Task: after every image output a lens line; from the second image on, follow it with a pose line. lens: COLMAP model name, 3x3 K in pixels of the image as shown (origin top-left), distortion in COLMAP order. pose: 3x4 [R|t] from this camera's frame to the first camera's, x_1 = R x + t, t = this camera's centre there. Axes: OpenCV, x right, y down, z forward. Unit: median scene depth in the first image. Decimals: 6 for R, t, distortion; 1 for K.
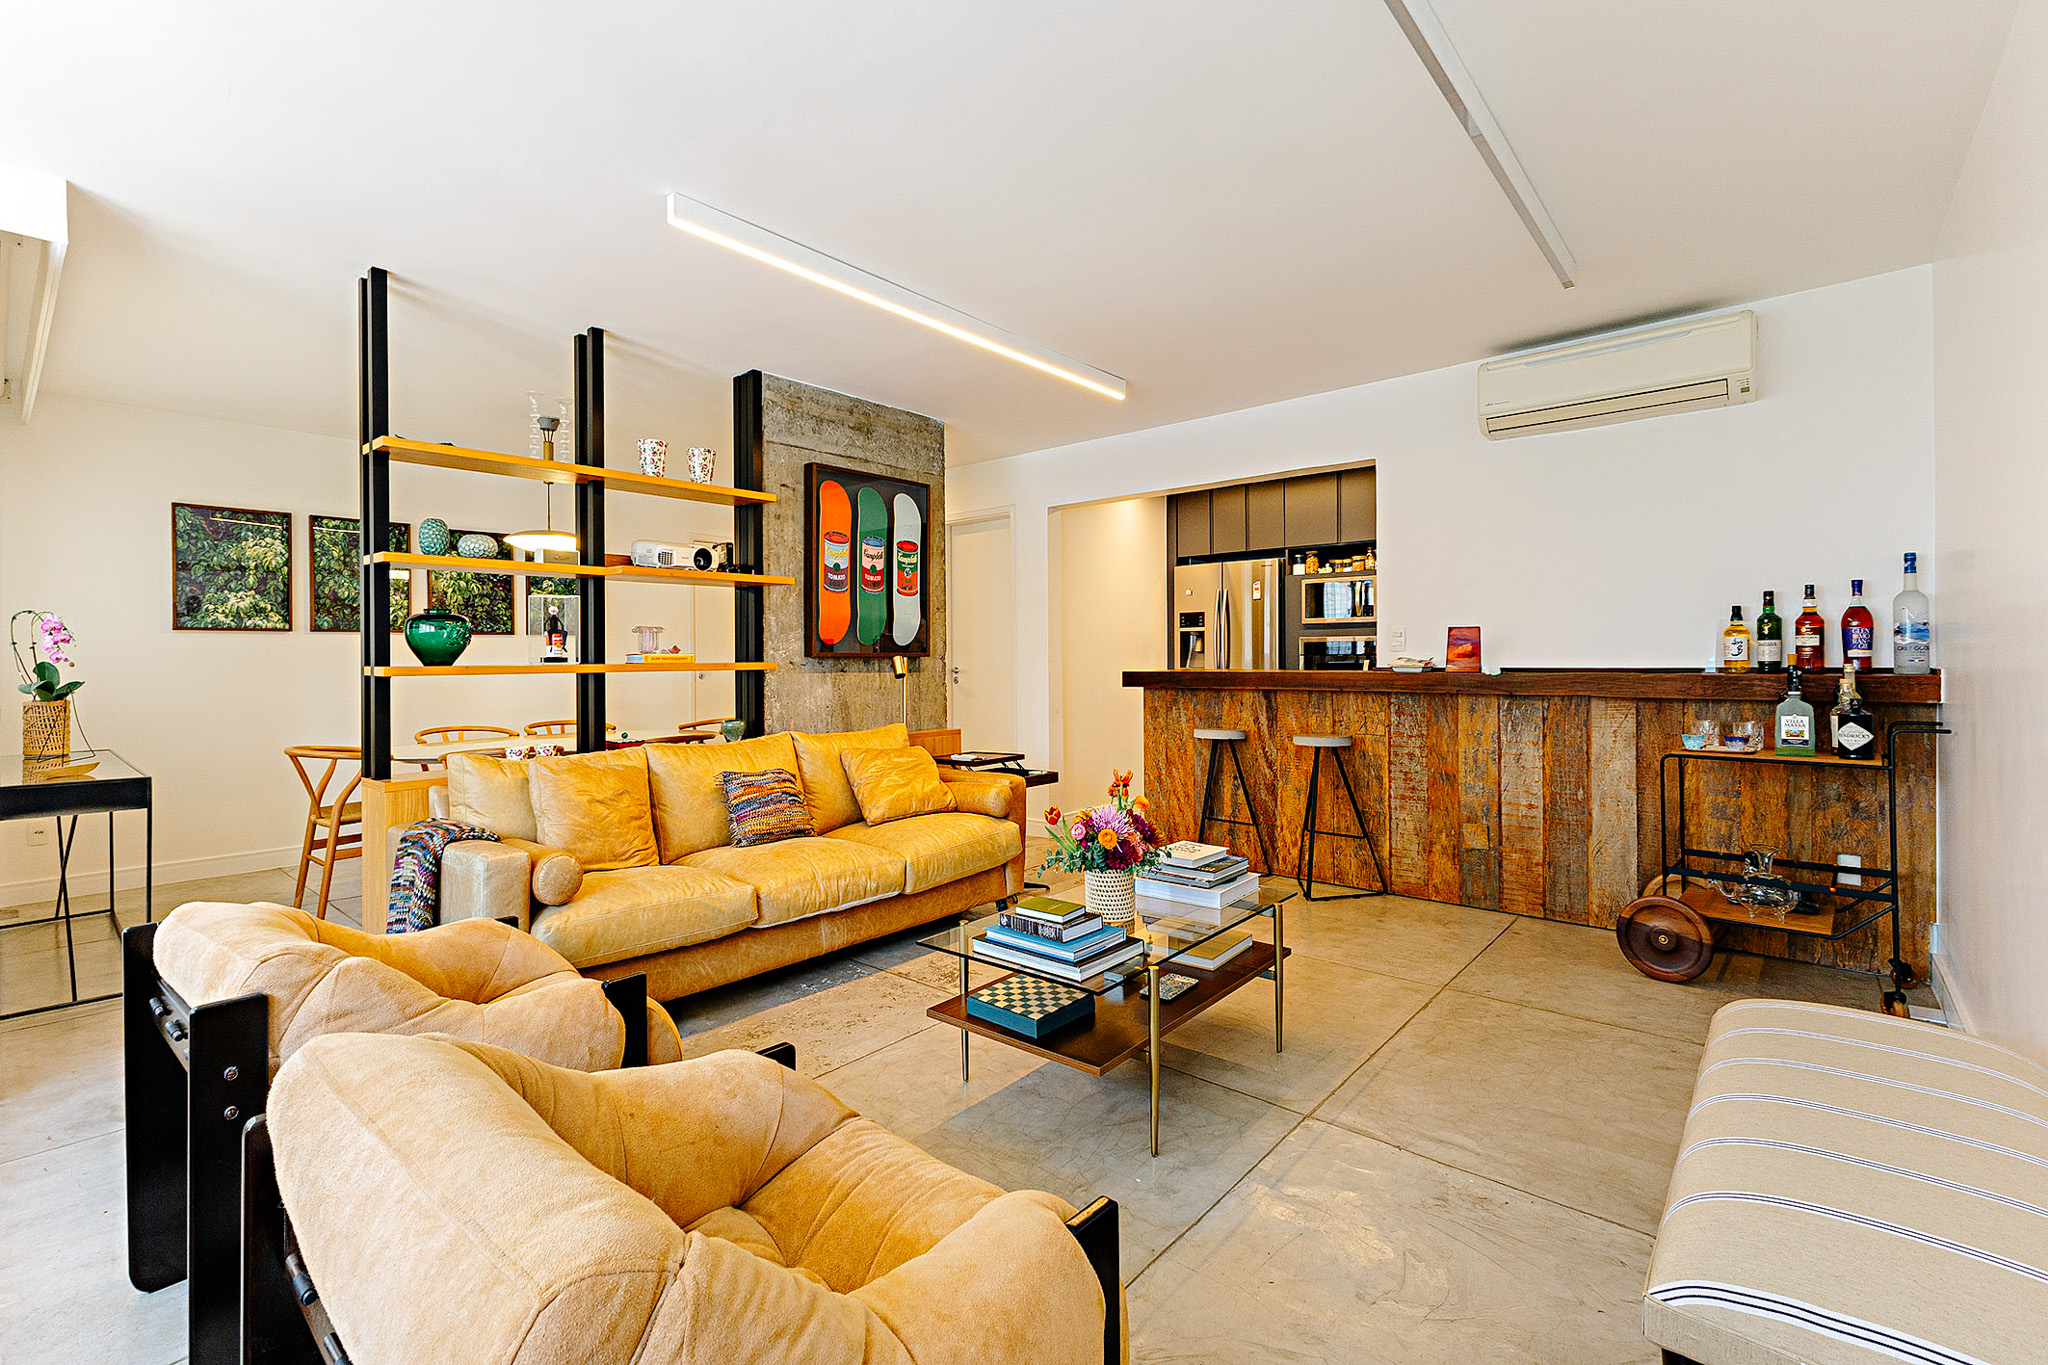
lens RADIAL K [[936.9, 0, 974.1], [0, 936.9, 656.9], [0, 0, 1]] dist [0.003146, 0.000421]
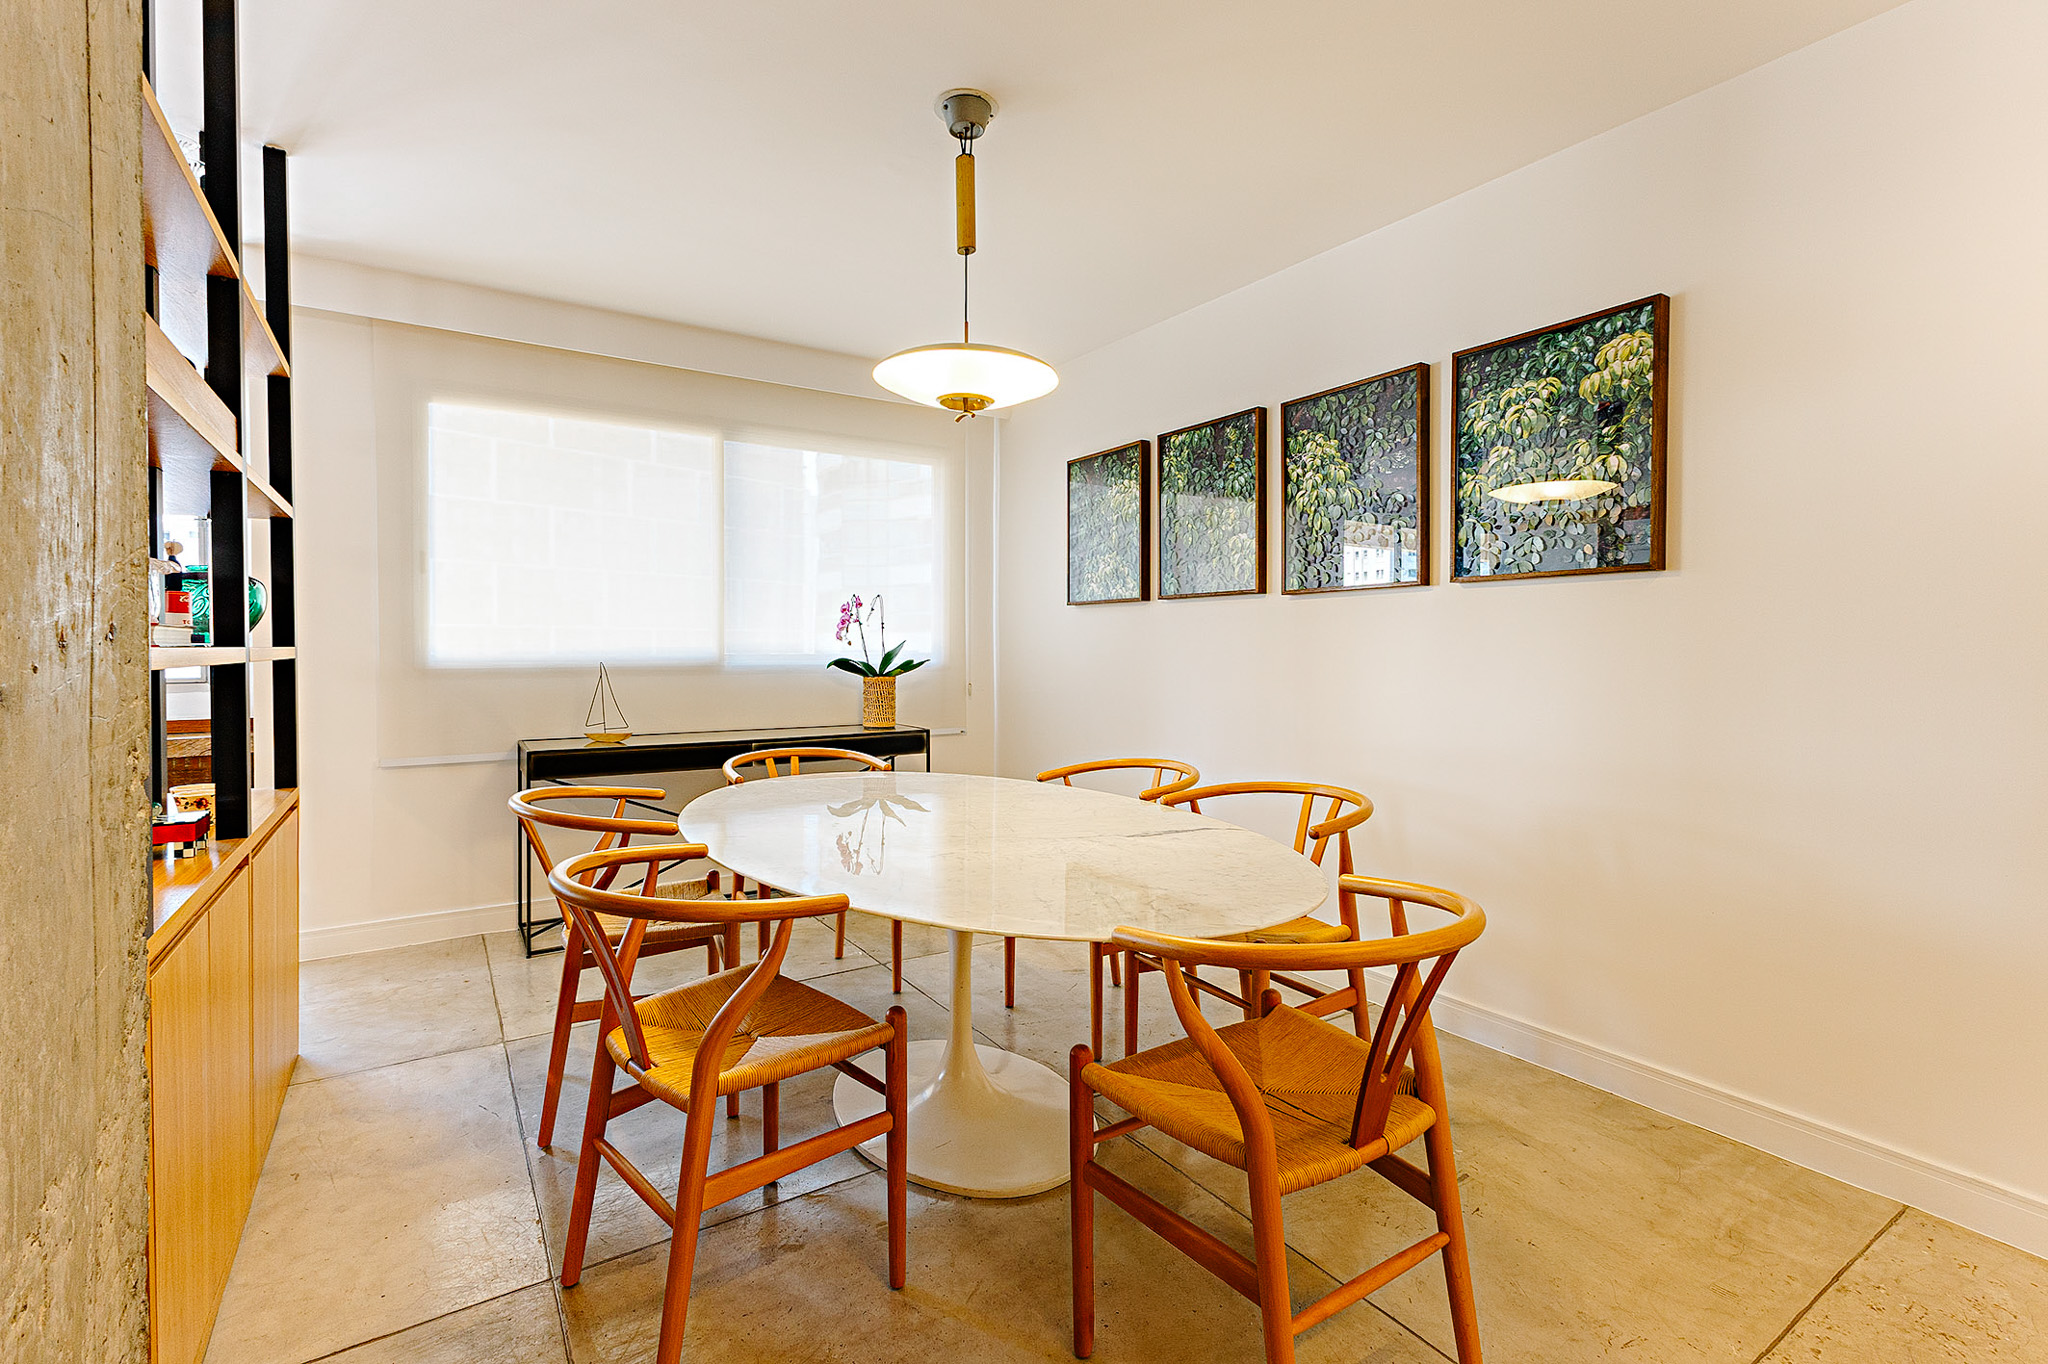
lens RADIAL K [[865.5, 0, 1012.8], [0, 865.5, 647.6], [0, 0, 1]] dist [0.002142, 0.000125]
pose [[-0.254855, 0.008402, -0.966943, -0.058258], [0.000665, 0.999964, 0.008513, 0.003880], [0.966979, 0.001527, -0.254851, 1.299093]]
